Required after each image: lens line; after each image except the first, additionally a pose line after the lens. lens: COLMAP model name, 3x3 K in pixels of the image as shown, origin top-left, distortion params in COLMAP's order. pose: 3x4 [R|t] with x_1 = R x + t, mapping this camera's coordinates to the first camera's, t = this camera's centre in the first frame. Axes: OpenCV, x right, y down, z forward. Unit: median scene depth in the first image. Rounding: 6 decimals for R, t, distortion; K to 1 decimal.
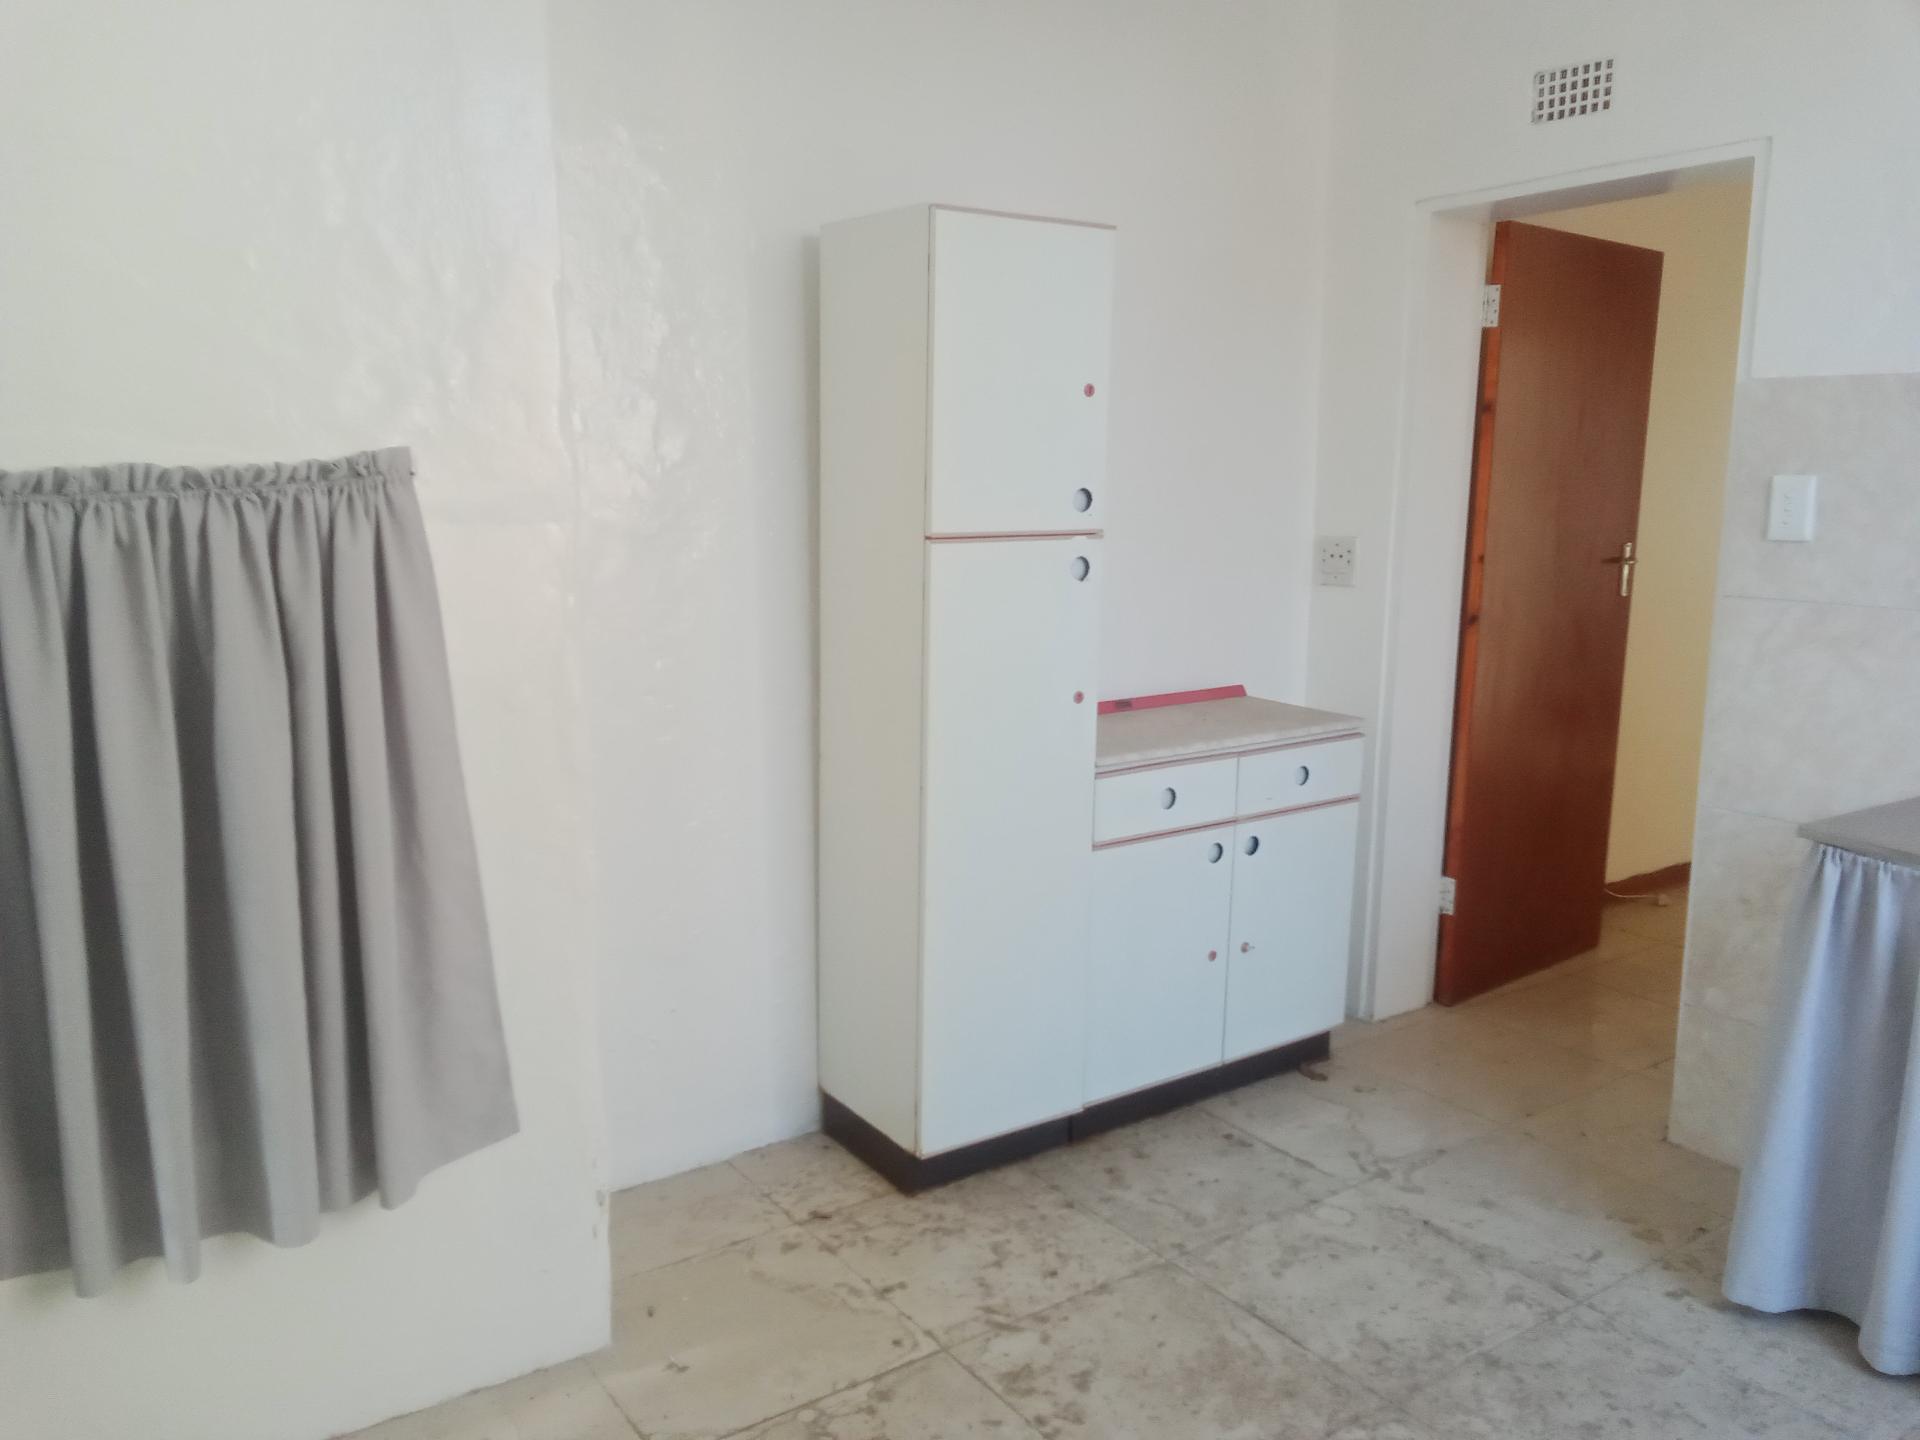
lens RADIAL K [[1510.6, 0, 957.7], [0, 1510.6, 725.1], [0, 0, 1]] dist [0.041001, -0.043250]
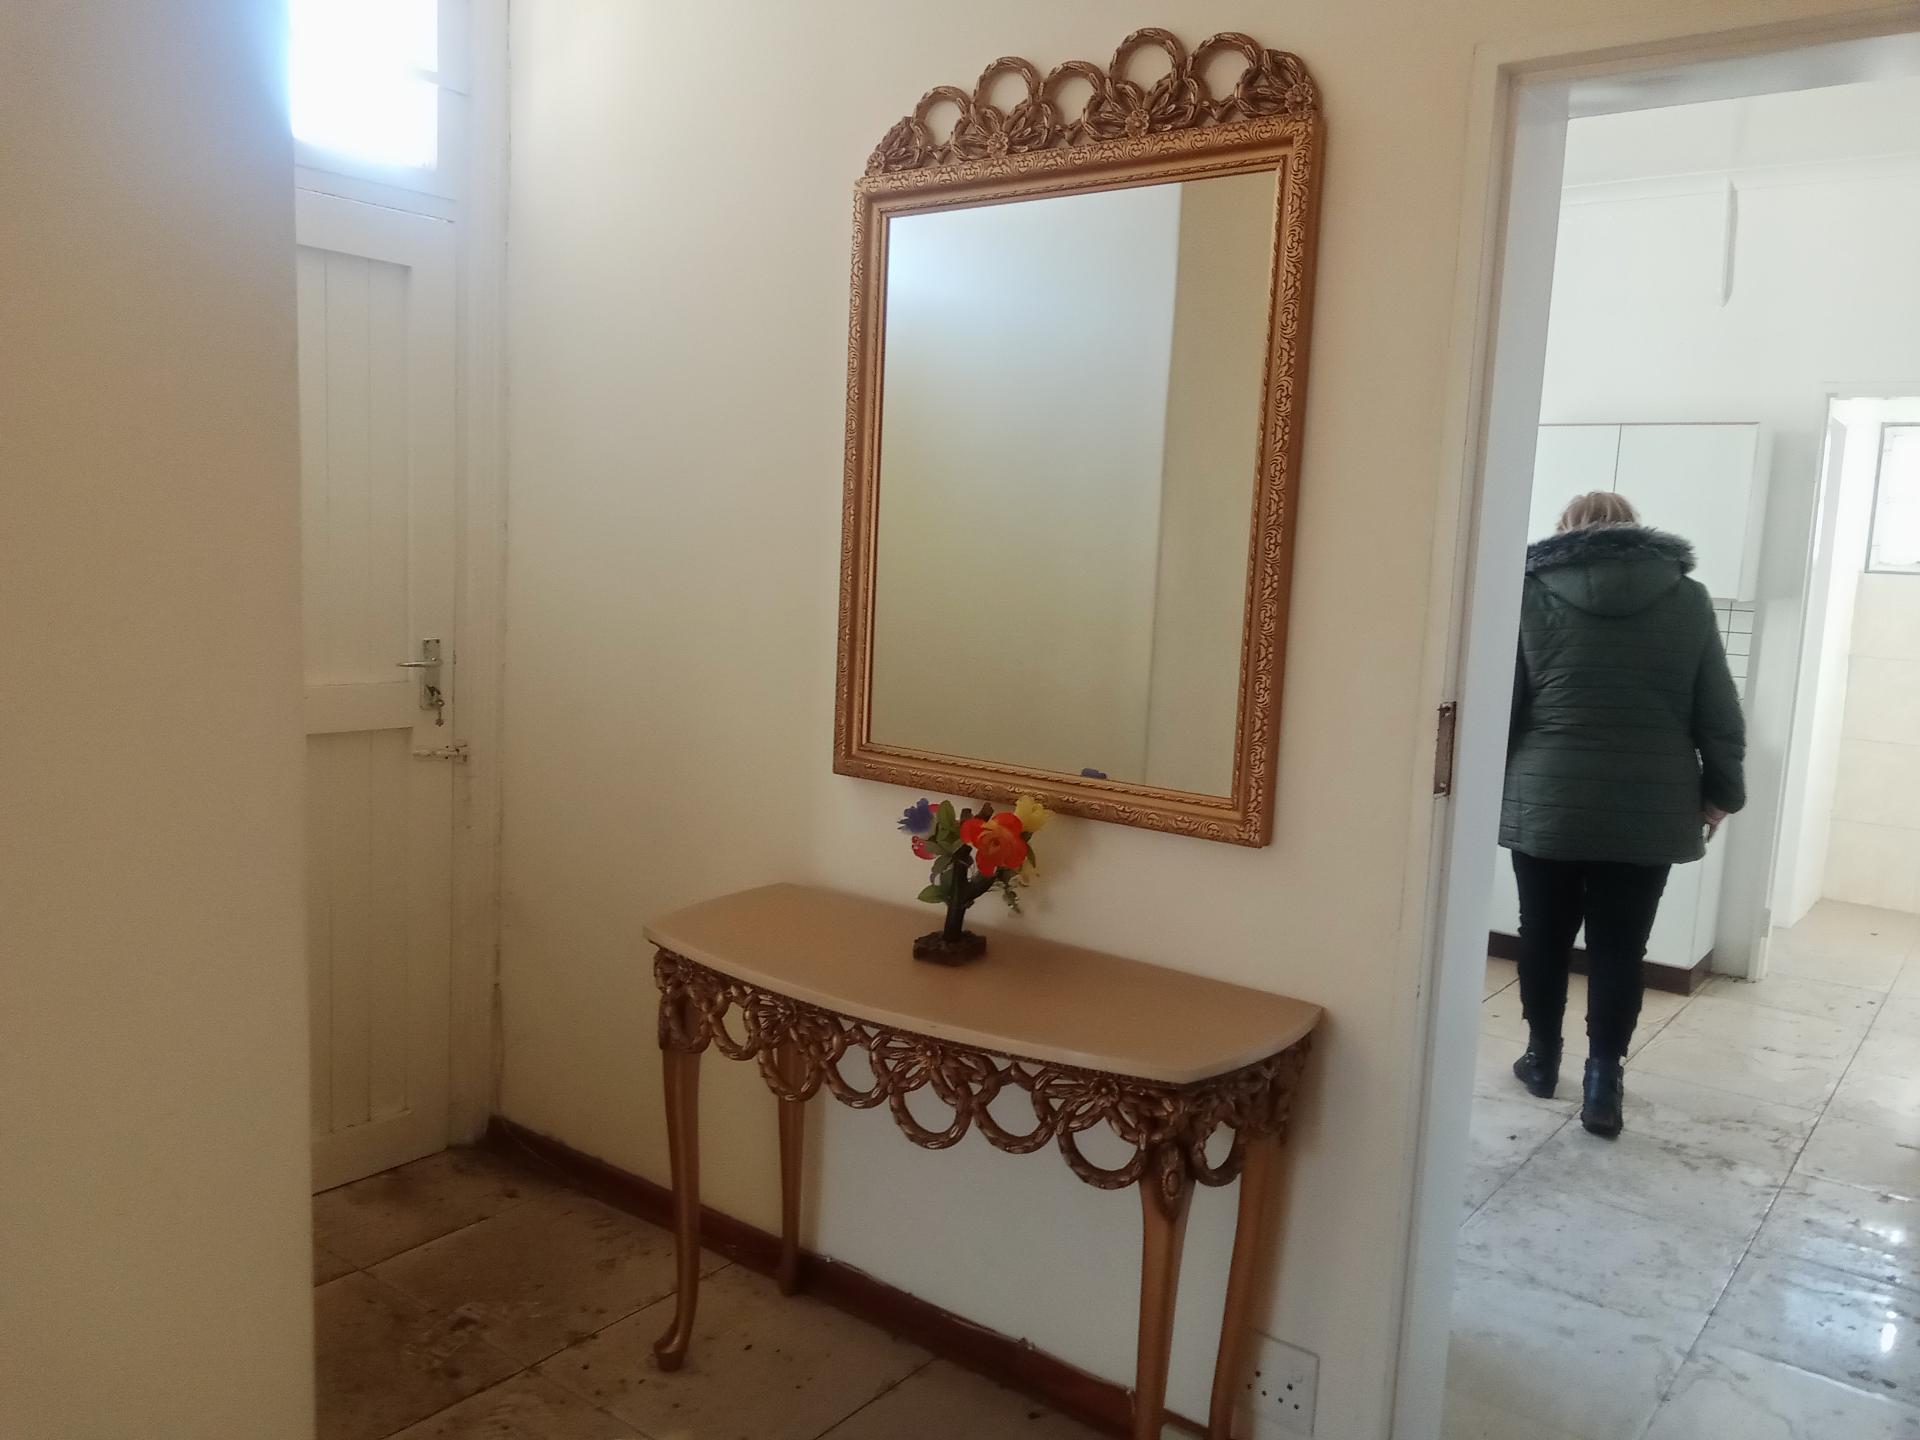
lens RADIAL K [[1510.6, 0, 960.6], [0, 1510.6, 720.1], [0, 0, 1]] dist [0.041001, -0.043250]
pose [[-0.951704, -0.010904, -0.306825, 1.090366], [-0.101535, 0.954314, 0.281024, -0.301820], [0.289743, 0.298605, -0.909332, 1.786019]]
